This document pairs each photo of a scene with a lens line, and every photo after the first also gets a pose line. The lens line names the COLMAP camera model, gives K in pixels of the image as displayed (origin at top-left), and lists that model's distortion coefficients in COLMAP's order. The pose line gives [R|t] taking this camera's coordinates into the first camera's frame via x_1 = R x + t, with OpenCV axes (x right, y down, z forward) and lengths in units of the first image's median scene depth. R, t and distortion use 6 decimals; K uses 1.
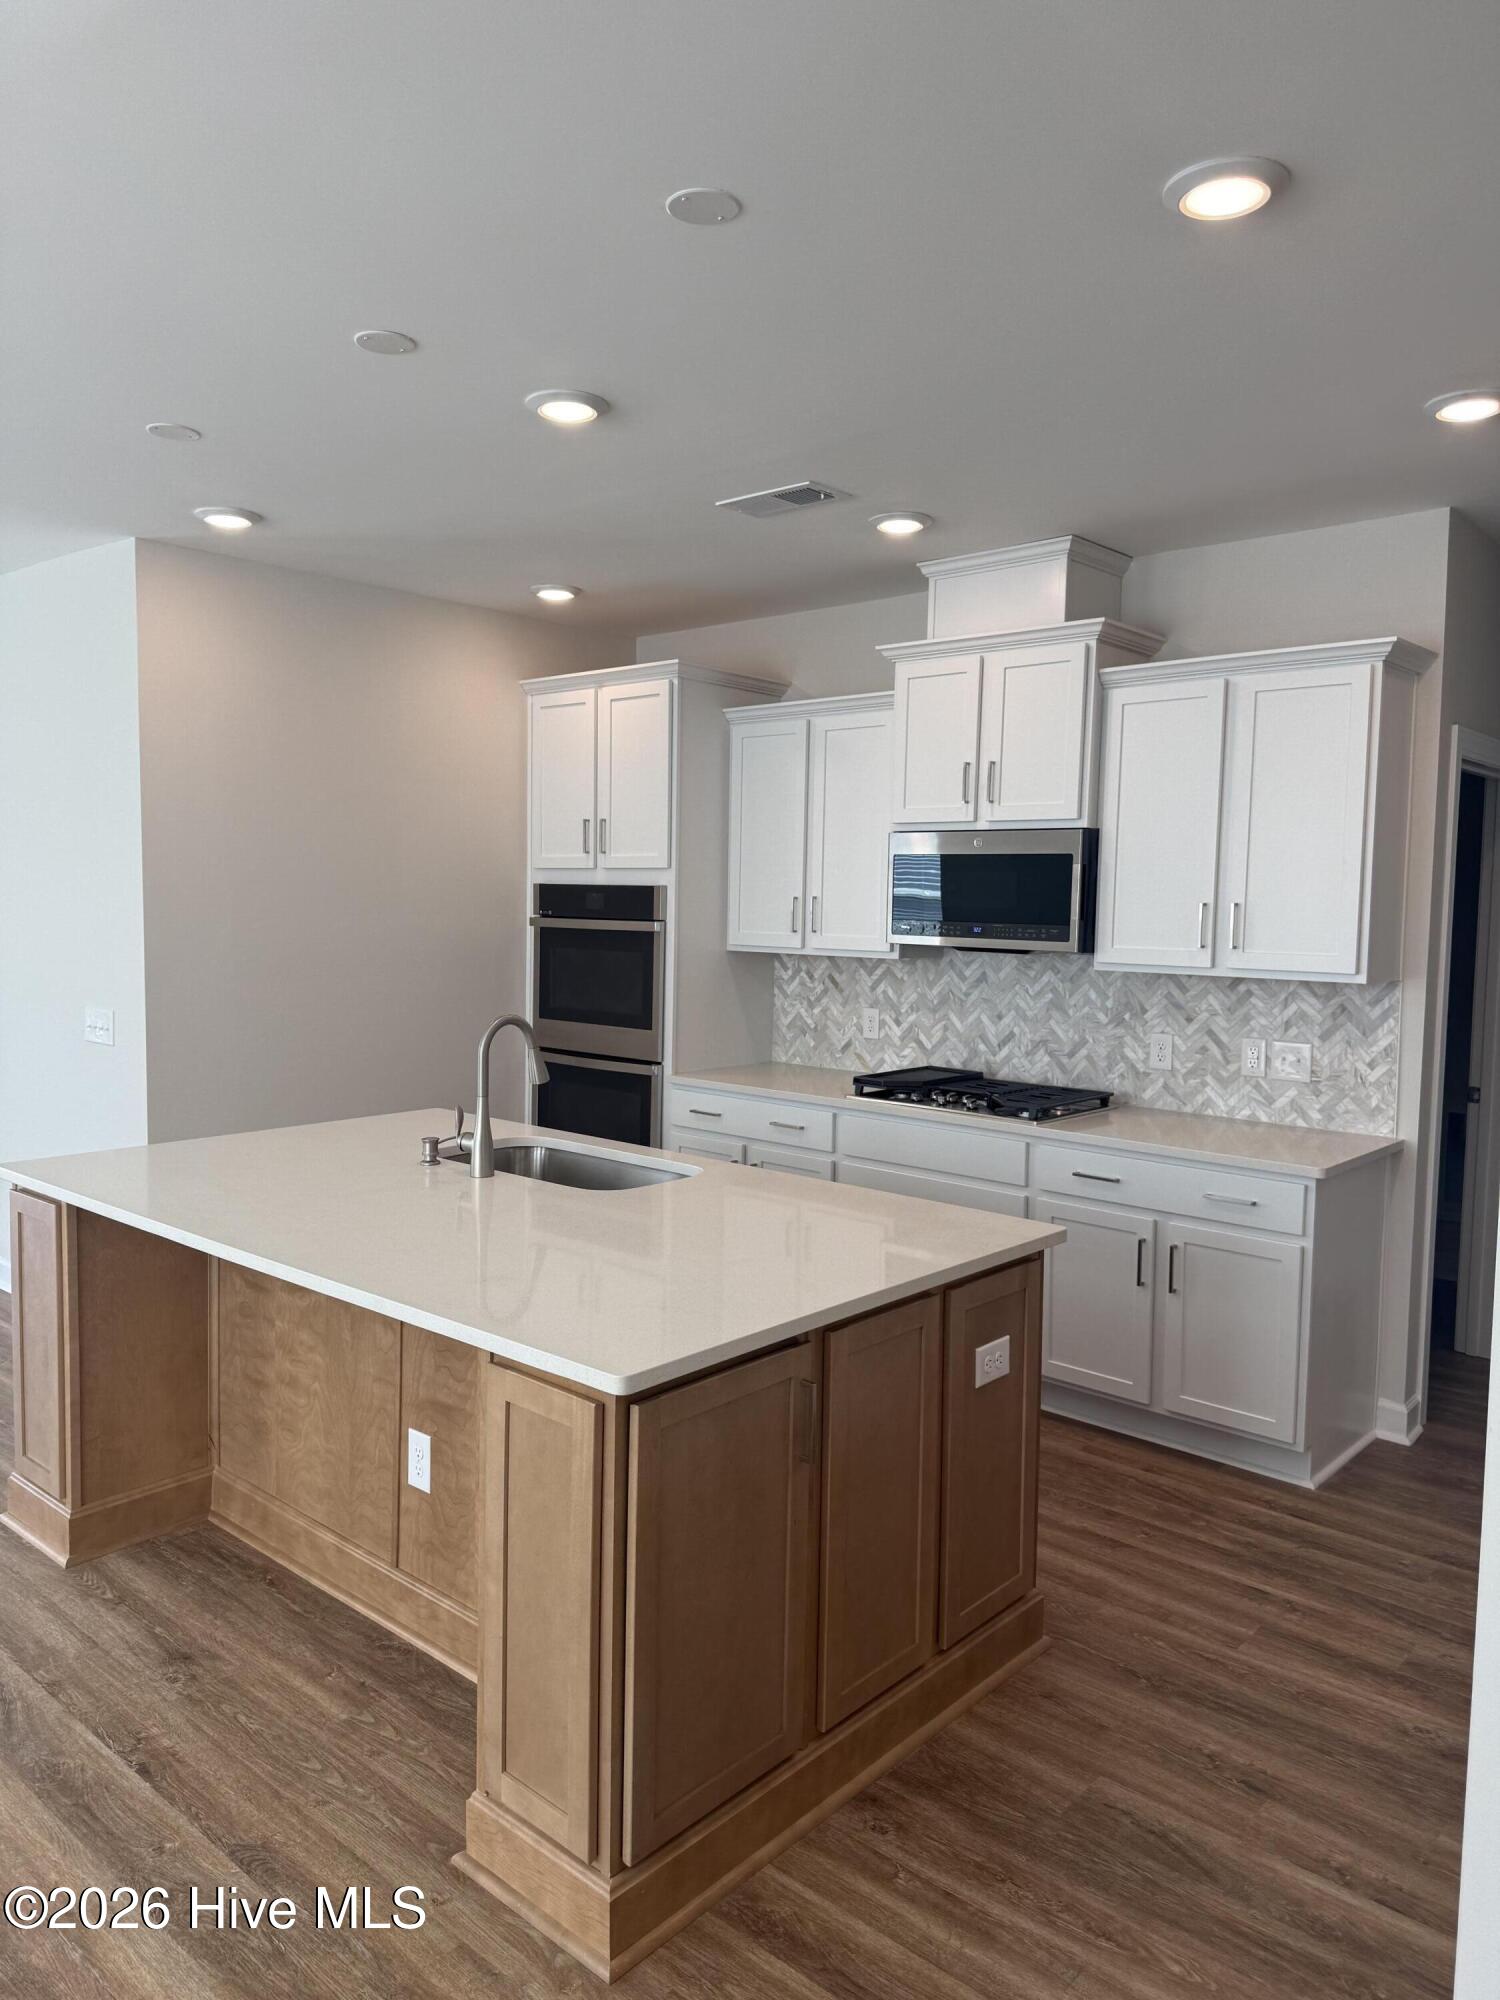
lens RADIAL K [[1413.4, 0, 761.4], [0, 1413.4, 984.4], [0, 0, 1]] dist [0.033809, -0.039877]
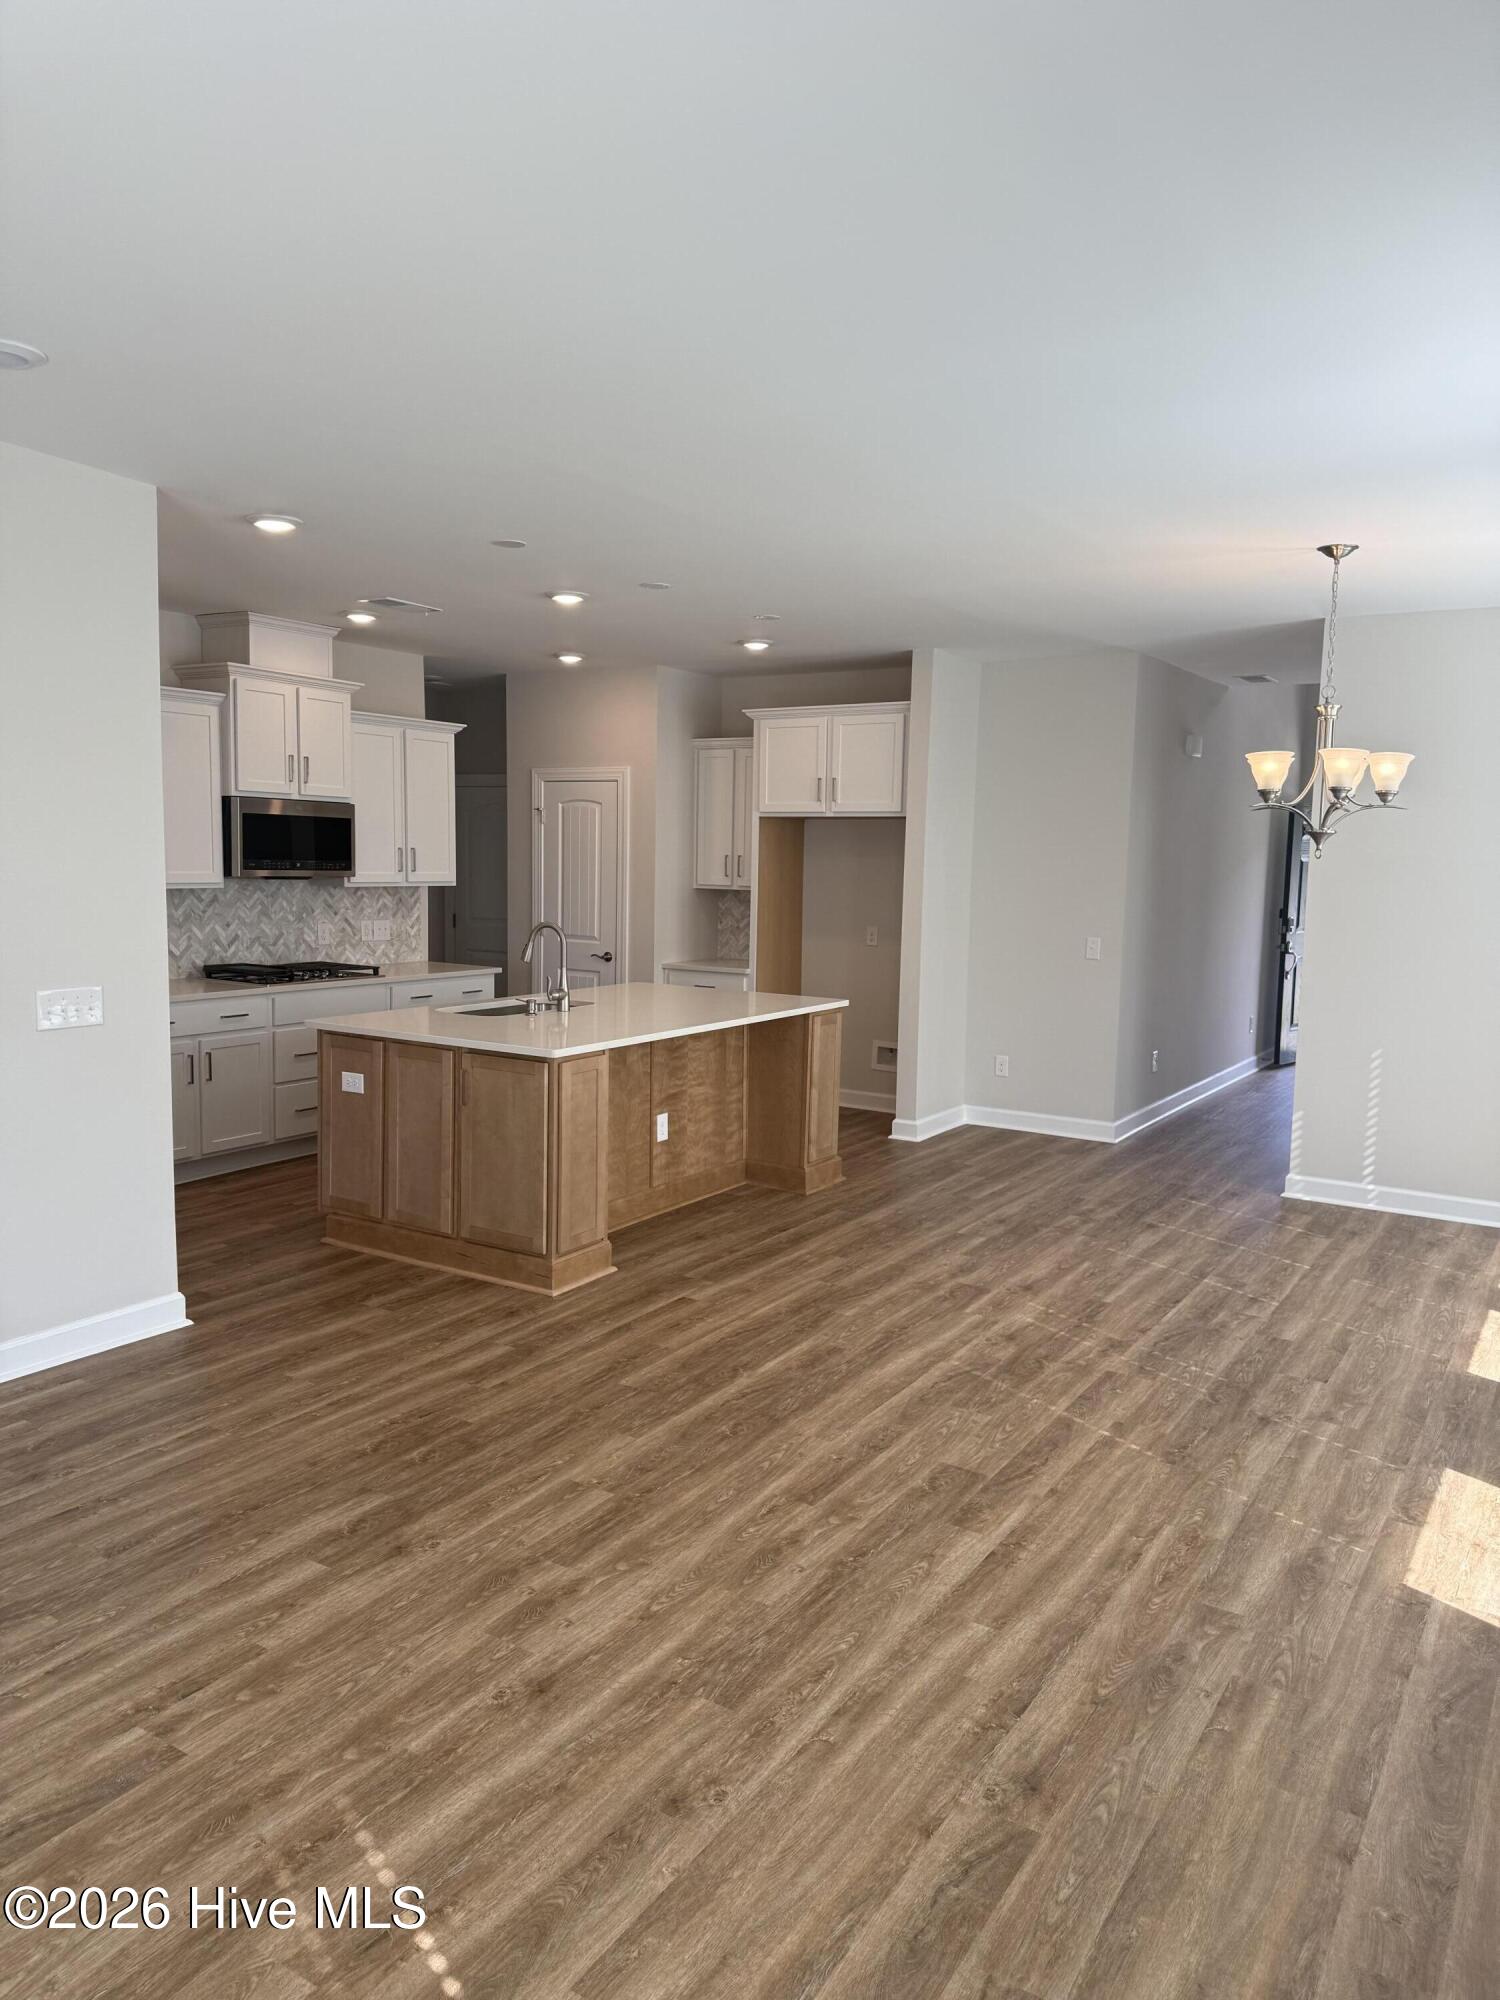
lens RADIAL K [[1413.4, 0, 739.4], [0, 1413.4, 1003.0], [0, 0, 1]] dist [0.033809, -0.039877]
pose [[-0.159127, -0.125436, 0.979257, -1.592011], [0.040990, 0.990201, 0.133499, -0.083350], [-0.986407, 0.061383, -0.152426, 0.836825]]
